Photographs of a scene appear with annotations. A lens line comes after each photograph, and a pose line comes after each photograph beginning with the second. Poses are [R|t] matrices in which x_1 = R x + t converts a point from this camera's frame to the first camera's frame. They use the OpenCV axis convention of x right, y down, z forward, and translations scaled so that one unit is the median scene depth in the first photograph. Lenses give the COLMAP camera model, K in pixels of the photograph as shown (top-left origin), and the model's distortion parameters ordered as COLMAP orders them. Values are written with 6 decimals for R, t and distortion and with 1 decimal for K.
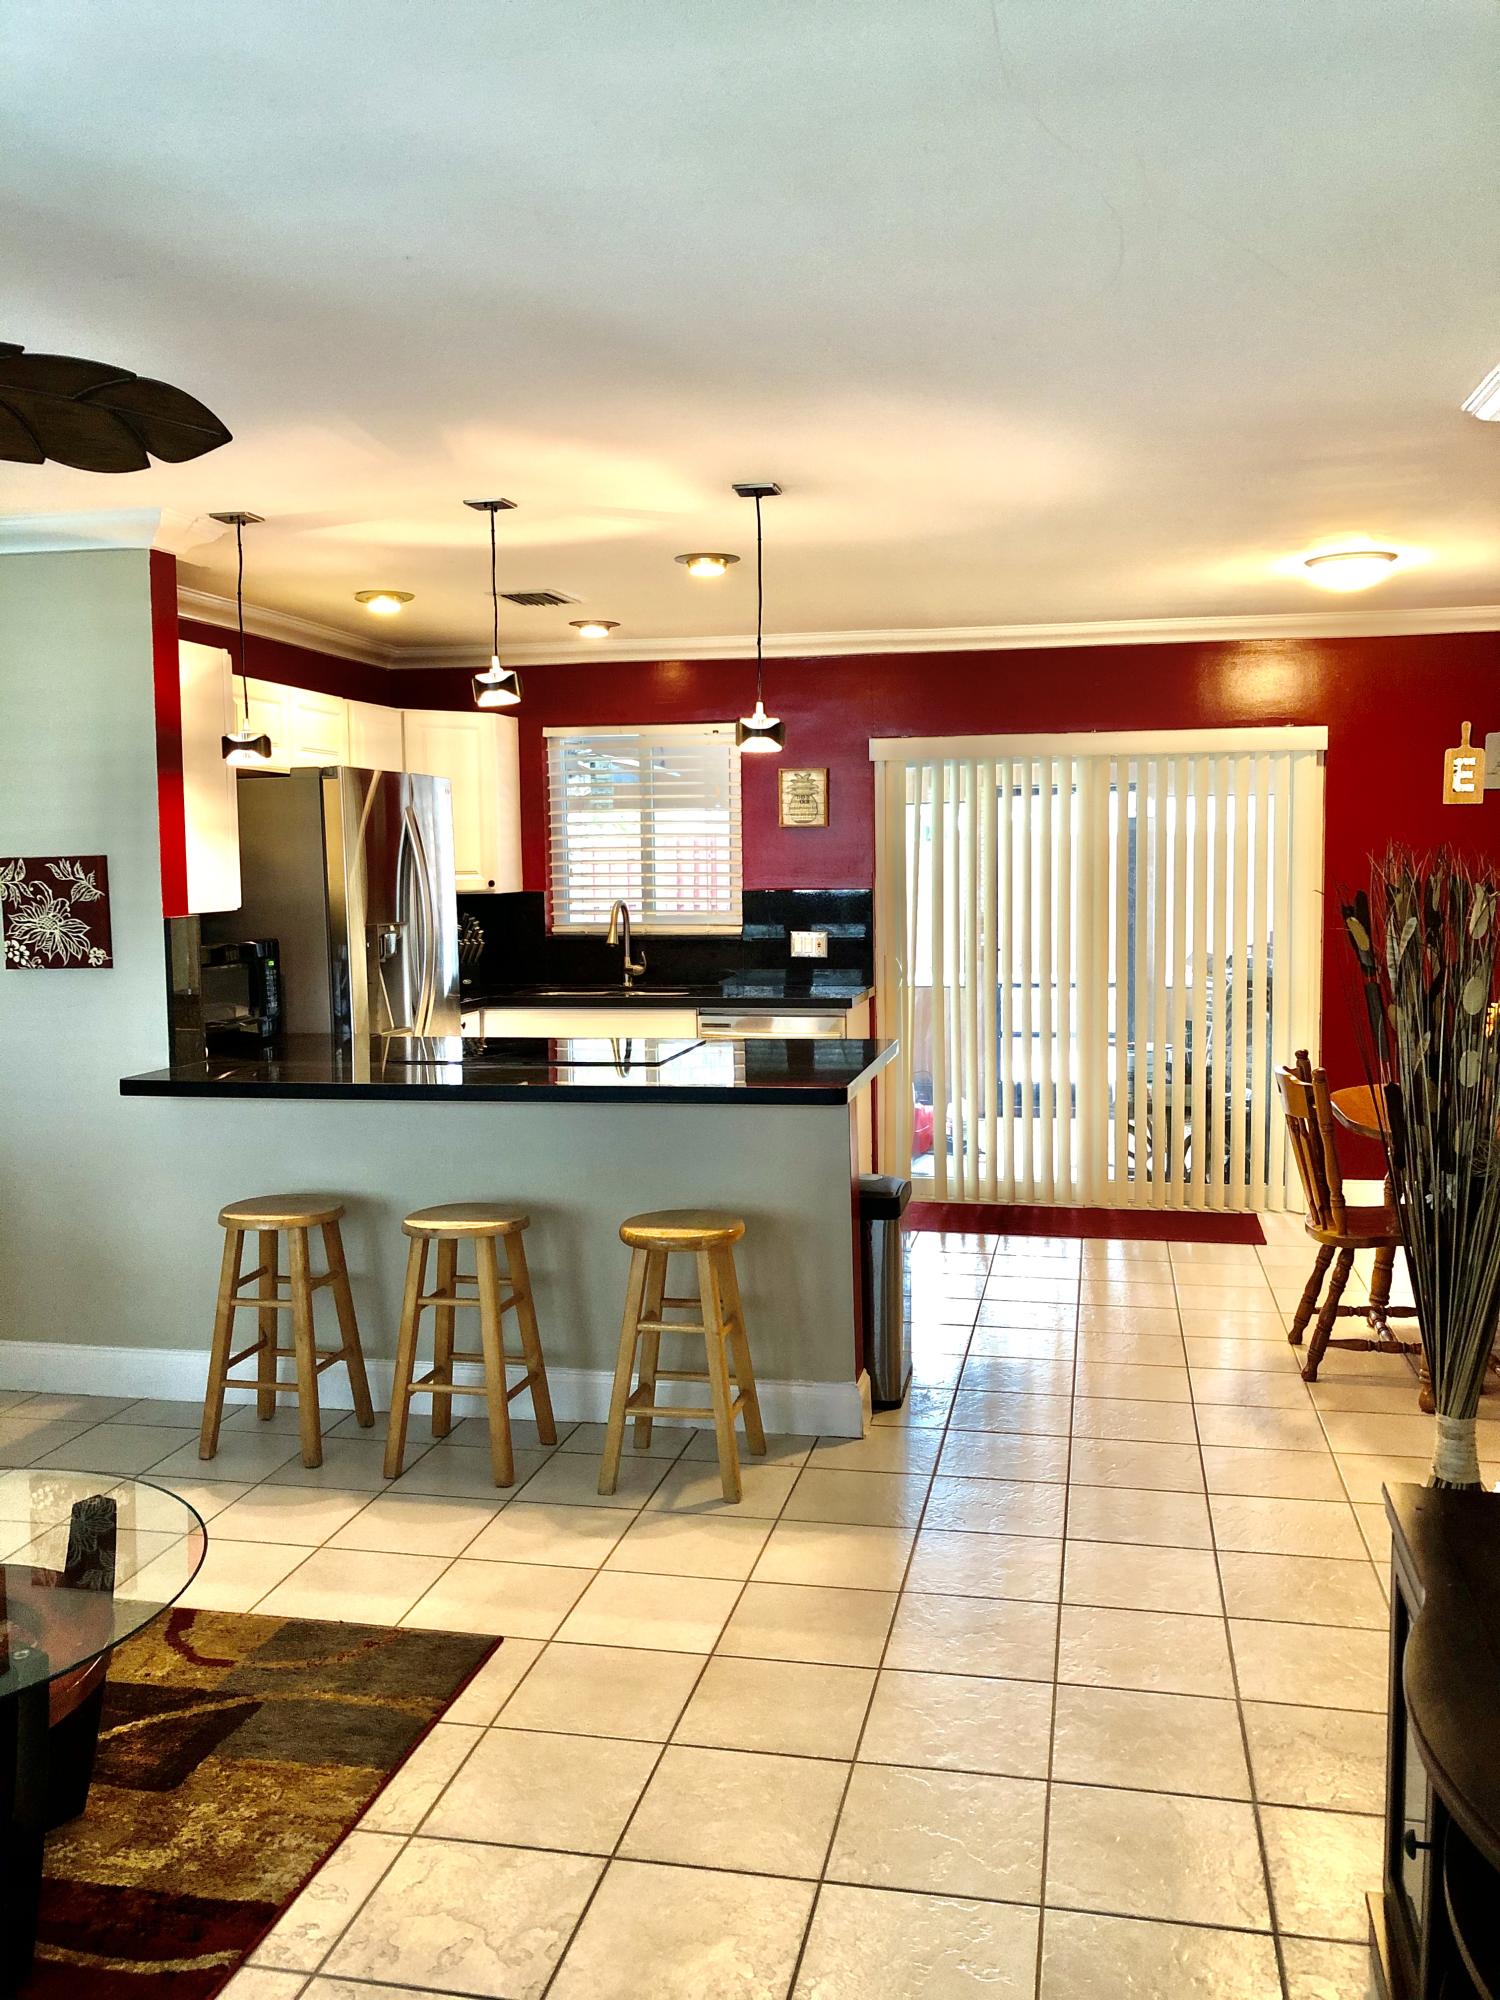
lens RADIAL K [[1626.9, 0, 750.0], [0, 1626.9, 1000.0], [0, 0, 1]] dist [0.146777, -0.315561]
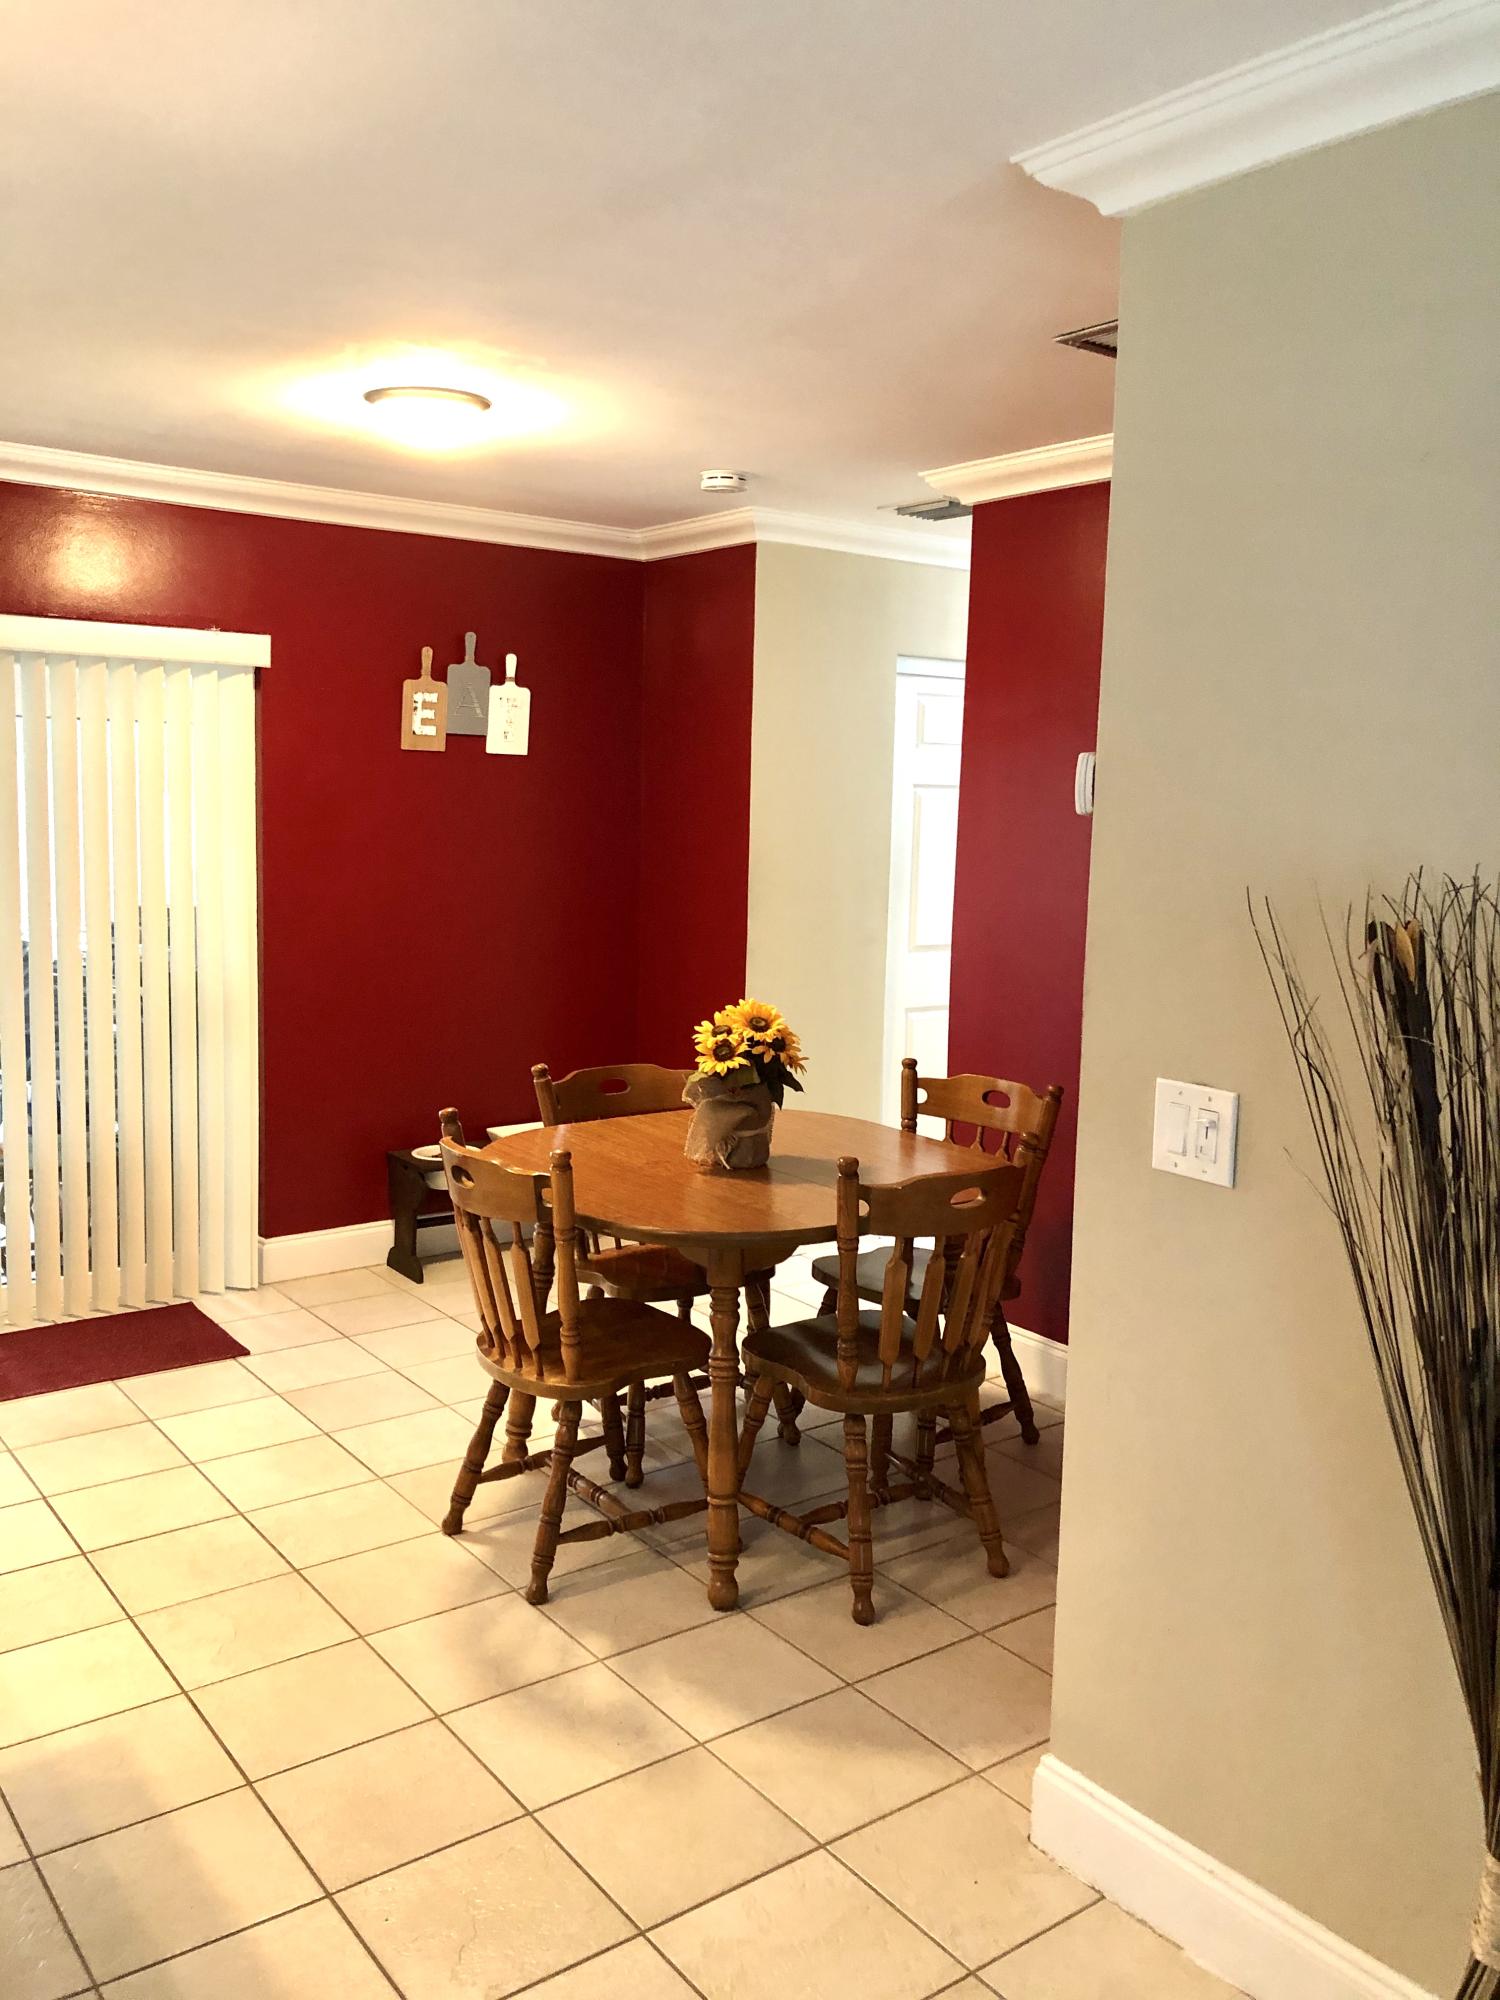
lens RADIAL K [[1698.0, 0, 750.0], [0, 1698.0, 1000.0], [0, 0, 1]] dist [0.154272, 0.001258]
pose [[0.679614, -0.073057, 0.729923, -0.078861], [0.039813, 0.997235, 0.062744, -0.043948], [-0.732489, -0.013581, 0.680644, 0.317487]]
